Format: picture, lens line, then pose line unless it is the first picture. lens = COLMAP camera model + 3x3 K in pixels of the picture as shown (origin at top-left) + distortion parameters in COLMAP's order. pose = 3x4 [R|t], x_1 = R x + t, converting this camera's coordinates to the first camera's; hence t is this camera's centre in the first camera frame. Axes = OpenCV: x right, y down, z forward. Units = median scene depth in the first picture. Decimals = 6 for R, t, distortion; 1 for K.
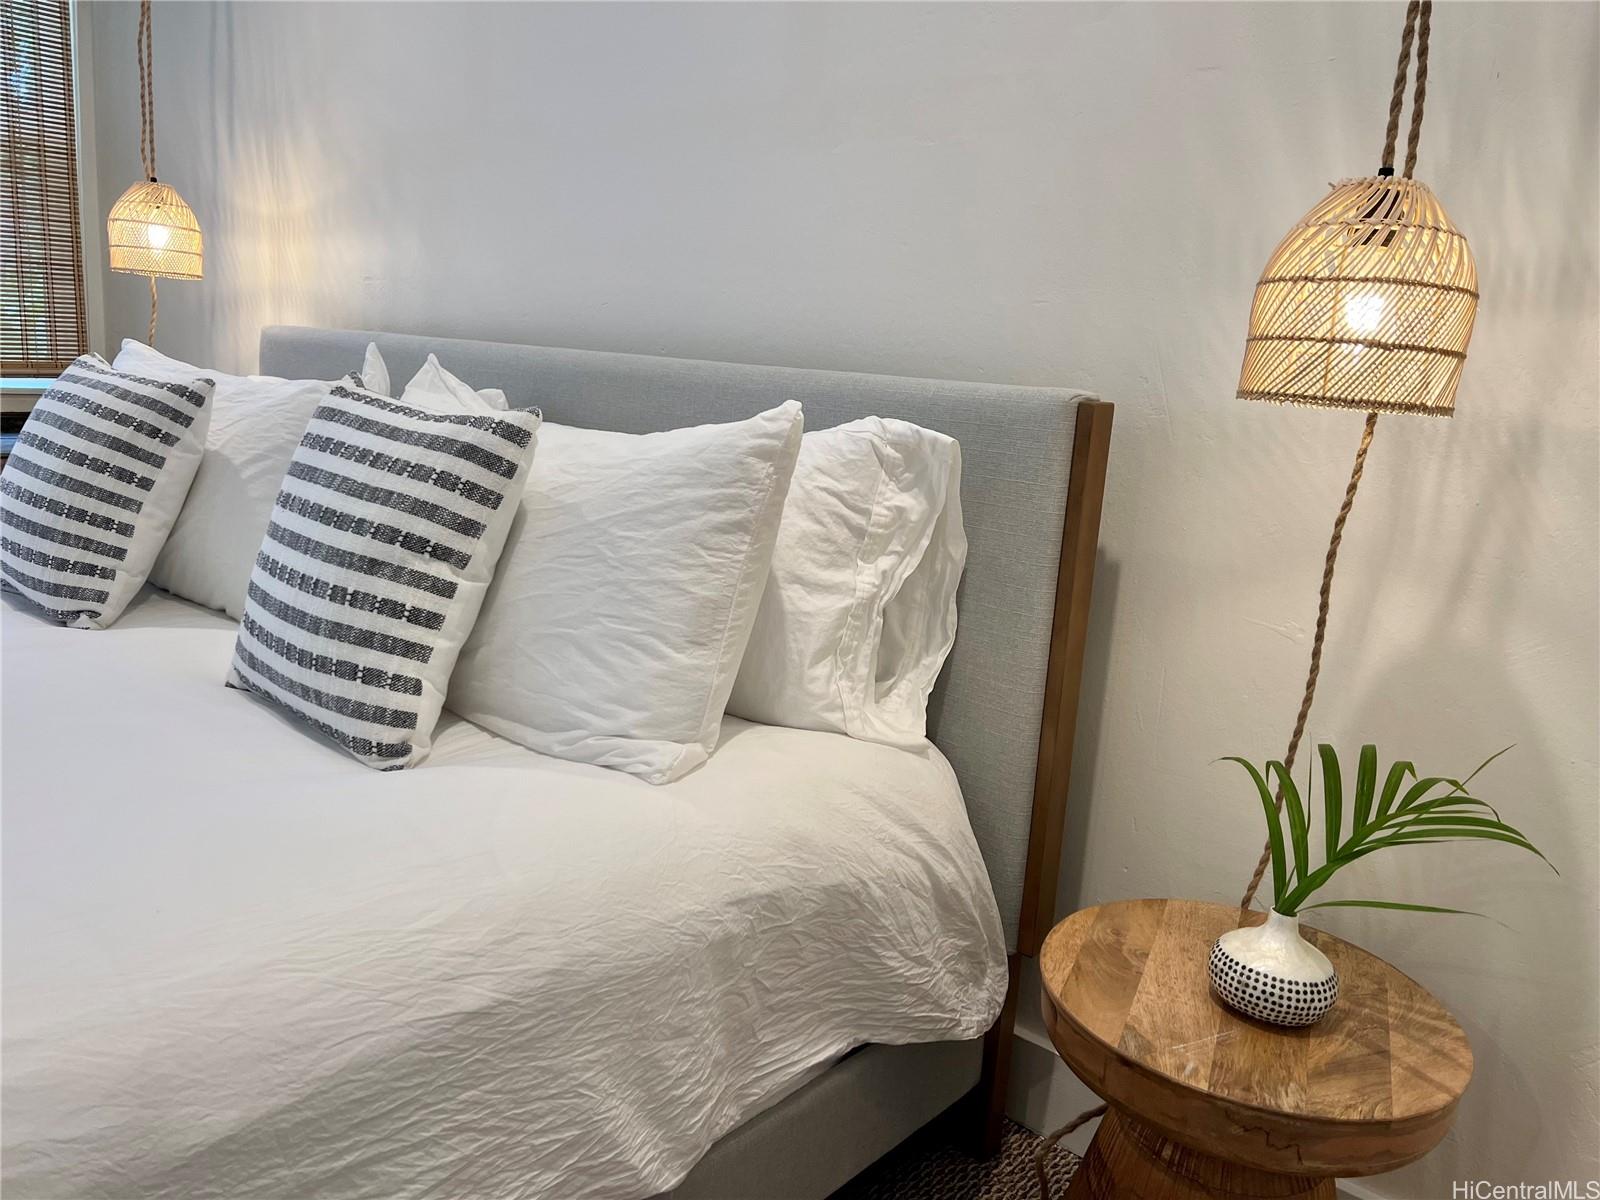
lens RADIAL K [[1199.5, 0, 801.1], [0, 1199.5, 599.0], [0, 0, 1]] dist [0.052857, -0.061195]
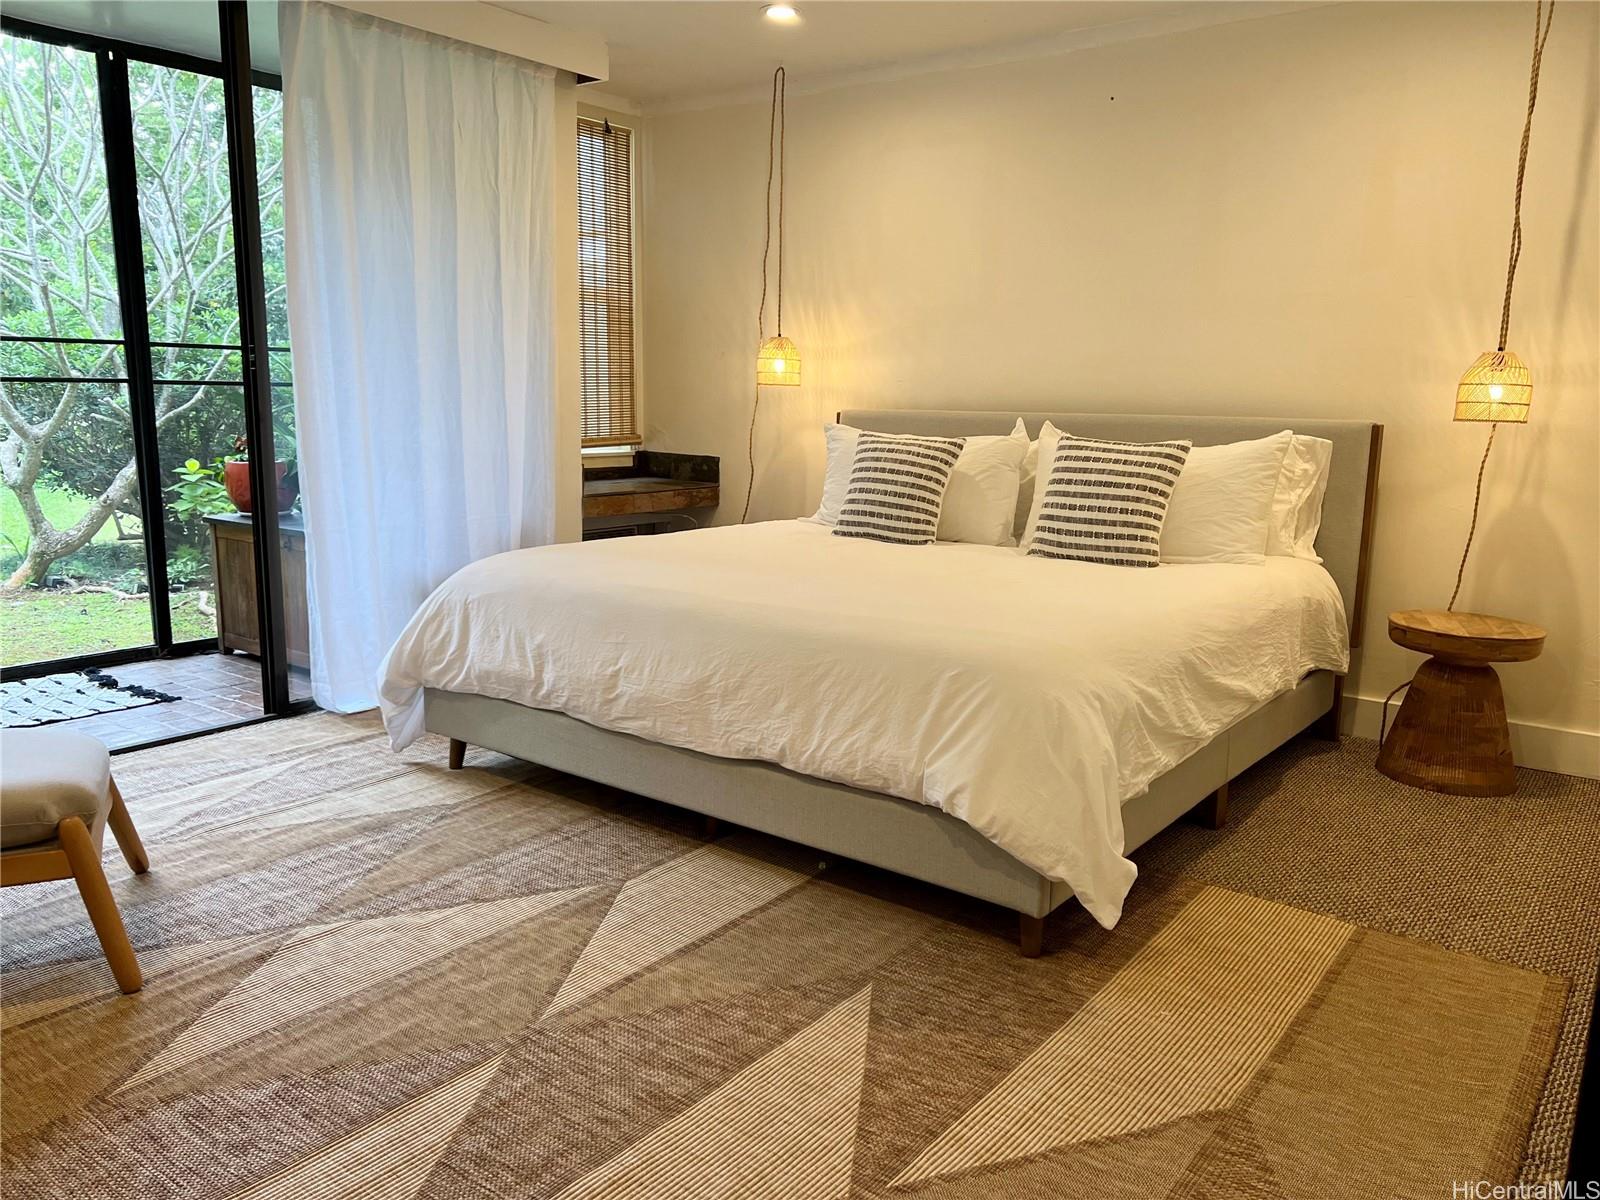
lens RADIAL K [[1199.5, 0, 794.2], [0, 1199.5, 600.0], [0, 0, 1]] dist [0.052857, -0.061195]
pose [[0.997161, -0.063371, 0.040678, -1.230957], [0.064309, 0.997683, -0.022198, 0.206913], [-0.039177, 0.024751, 0.998926, -1.674326]]
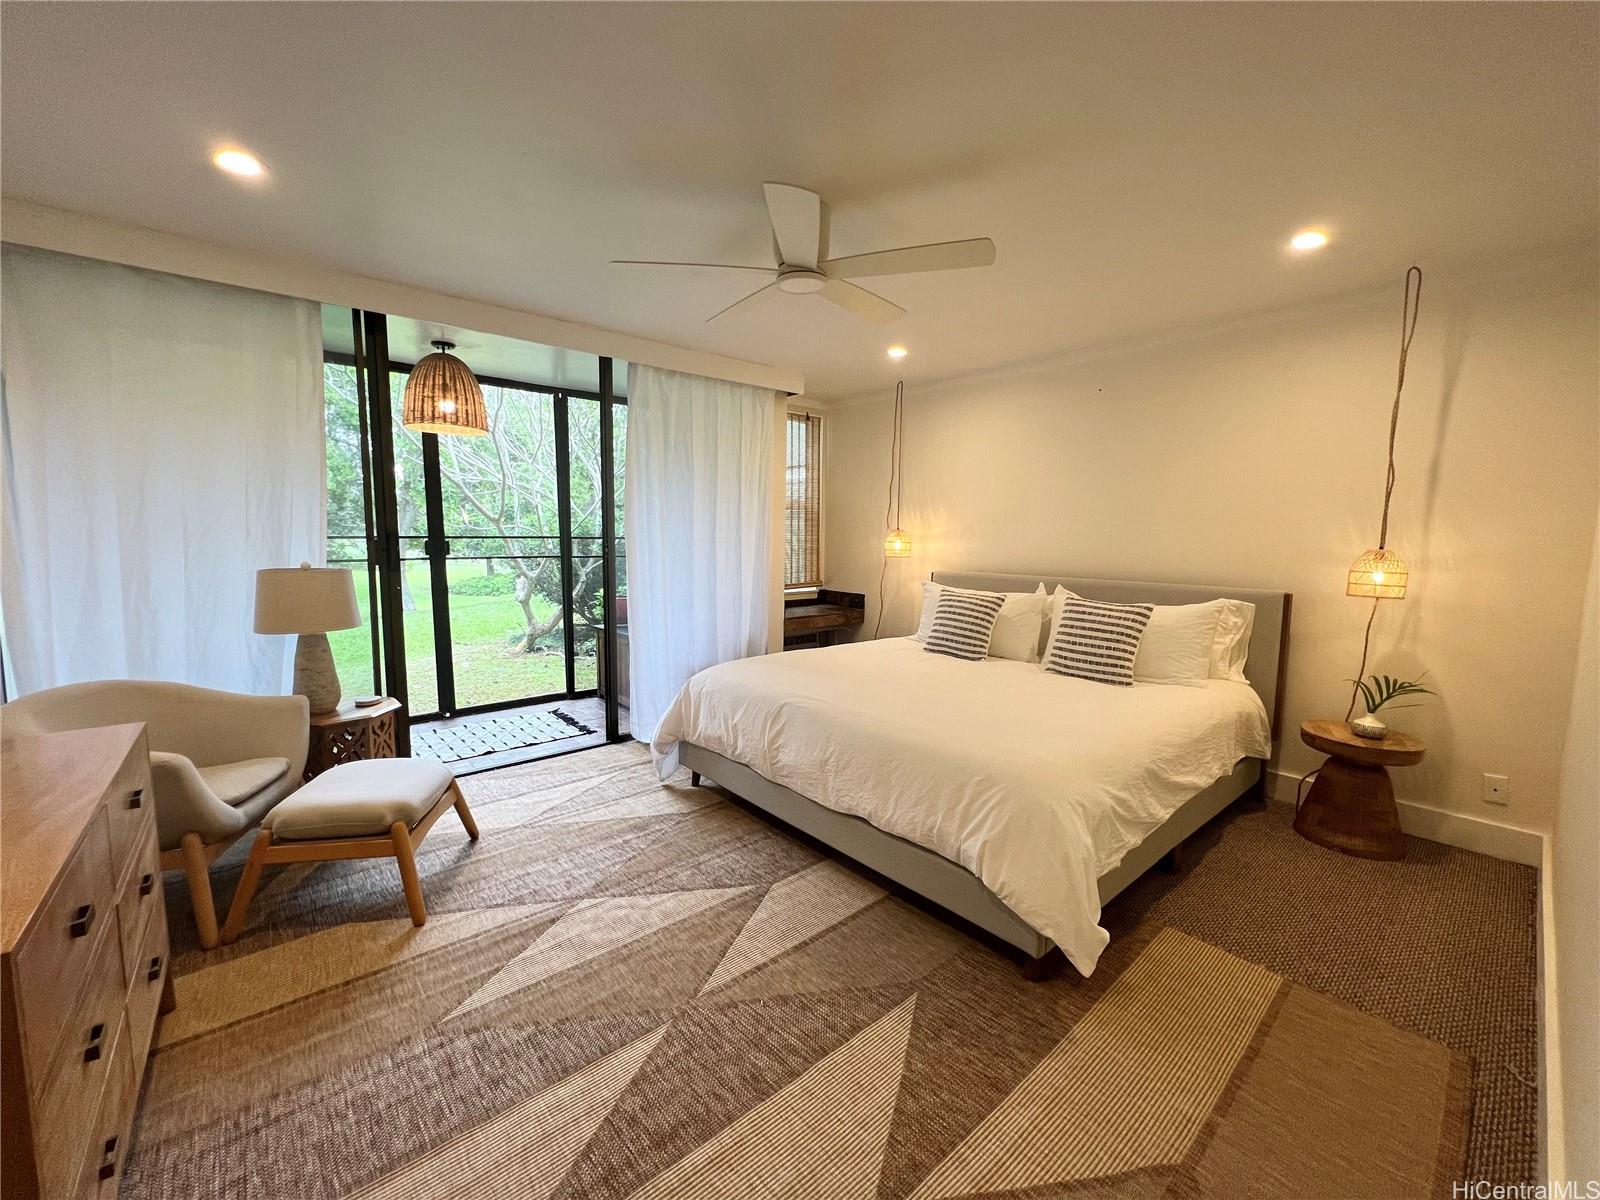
lens RADIAL K [[639.0, 0, 795.4], [0, 639.0, 597.5], [0, 0, 1]] dist [-0.007413, 0.001940]
pose [[0.986007, -0.046634, -0.160049, -1.085928], [0.029164, 0.993524, -0.109817, 0.033749], [0.164134, 0.103612, 0.980981, -1.399643]]
